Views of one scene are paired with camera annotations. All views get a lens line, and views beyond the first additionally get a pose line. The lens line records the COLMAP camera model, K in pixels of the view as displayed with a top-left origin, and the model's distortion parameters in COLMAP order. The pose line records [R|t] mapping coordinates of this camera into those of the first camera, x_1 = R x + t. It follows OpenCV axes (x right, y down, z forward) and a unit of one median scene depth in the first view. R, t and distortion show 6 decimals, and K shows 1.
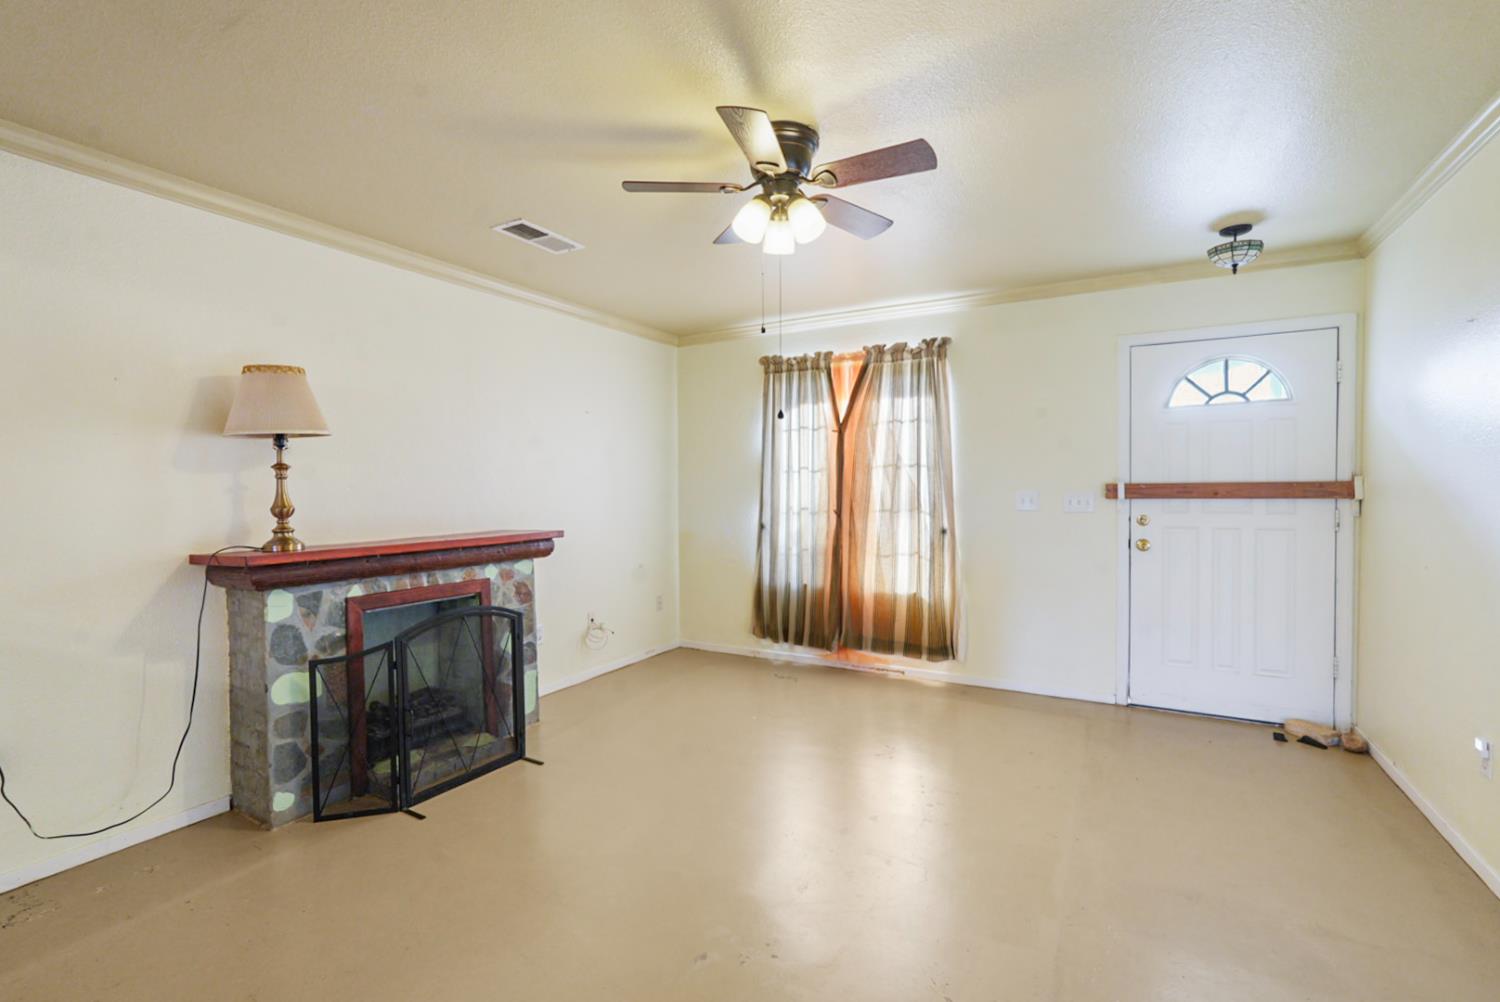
lens RADIAL K [[677.6, 0, 750.0], [0, 677.6, 501.0], [0, 0, 1]] dist [-0.001176, -0.000075]
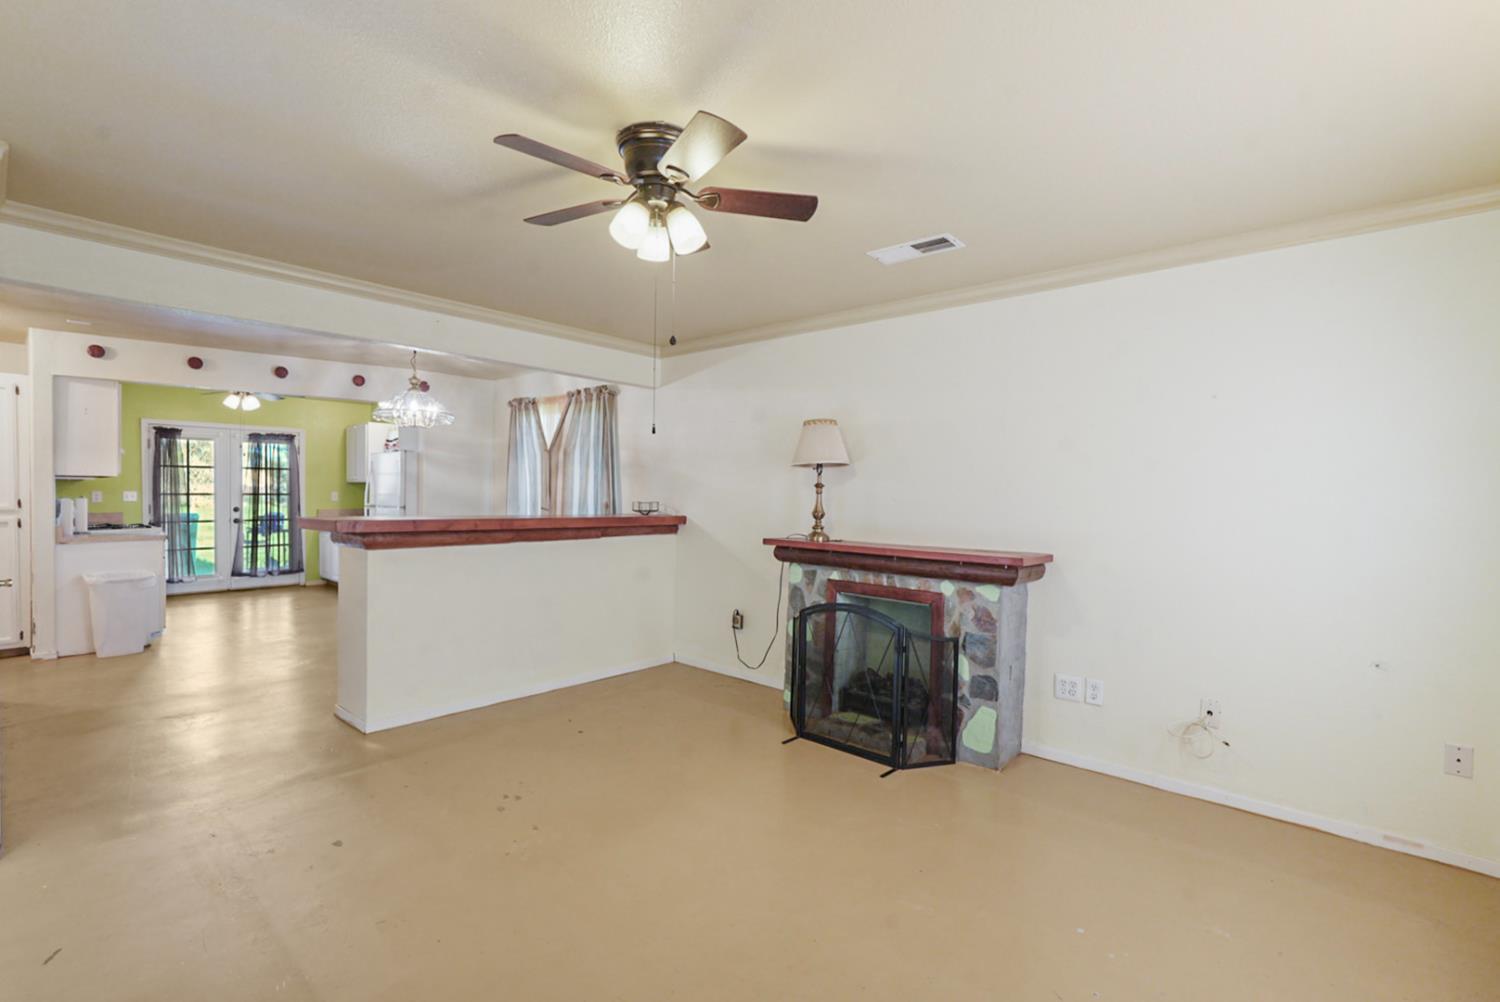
lens RADIAL K [[677.6, 0, 750.0], [0, 677.6, 501.0], [0, 0, 1]] dist [-0.001176, -0.000075]
pose [[-0.209398, 0.017382, -0.977676, 0.815310], [-0.036642, 0.999000, 0.025609, -0.048145], [0.977144, 0.041186, -0.208552, 1.142633]]
